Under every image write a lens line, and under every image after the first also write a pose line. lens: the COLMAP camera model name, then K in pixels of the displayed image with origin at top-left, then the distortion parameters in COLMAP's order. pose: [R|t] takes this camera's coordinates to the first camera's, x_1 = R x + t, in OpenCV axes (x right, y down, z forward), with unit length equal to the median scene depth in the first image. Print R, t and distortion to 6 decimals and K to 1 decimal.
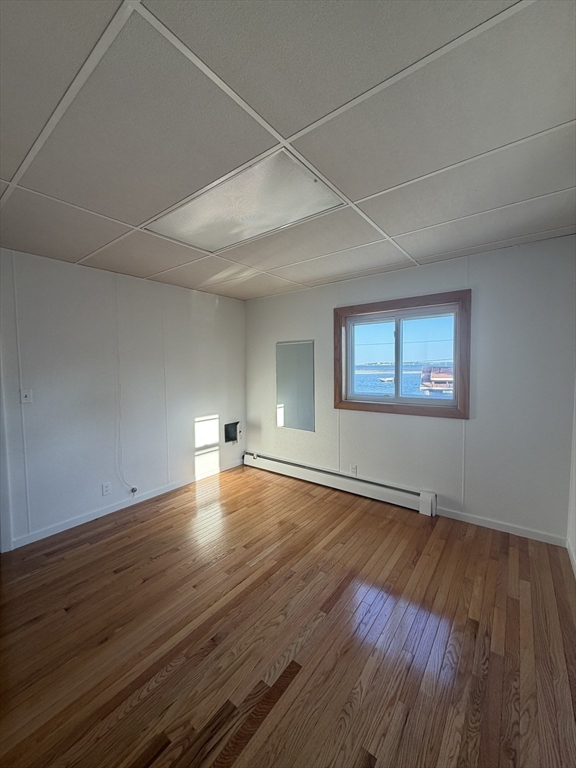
lens RADIAL K [[304.7, 0, 290.0], [0, 304.7, 383.4], [0, 0, 1]] dist [-0.000227, -0.000025]
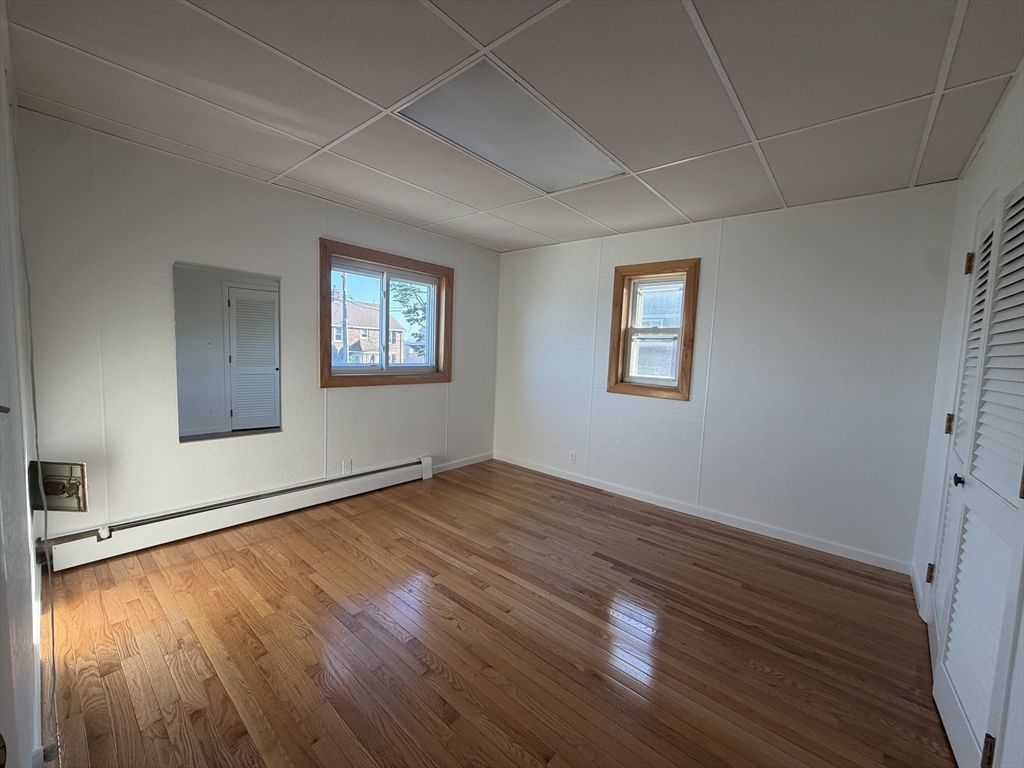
lens RADIAL K [[406.3, 0, 508.3], [0, 406.3, 384.8], [0, 0, 1]] dist [-0.000227, -0.000025]
pose [[0.061393, -0.072018, 0.995512, -0.869303], [0.017136, 0.997323, 0.071092, 0.022172], [-0.997967, 0.012694, 0.062463, 0.630973]]
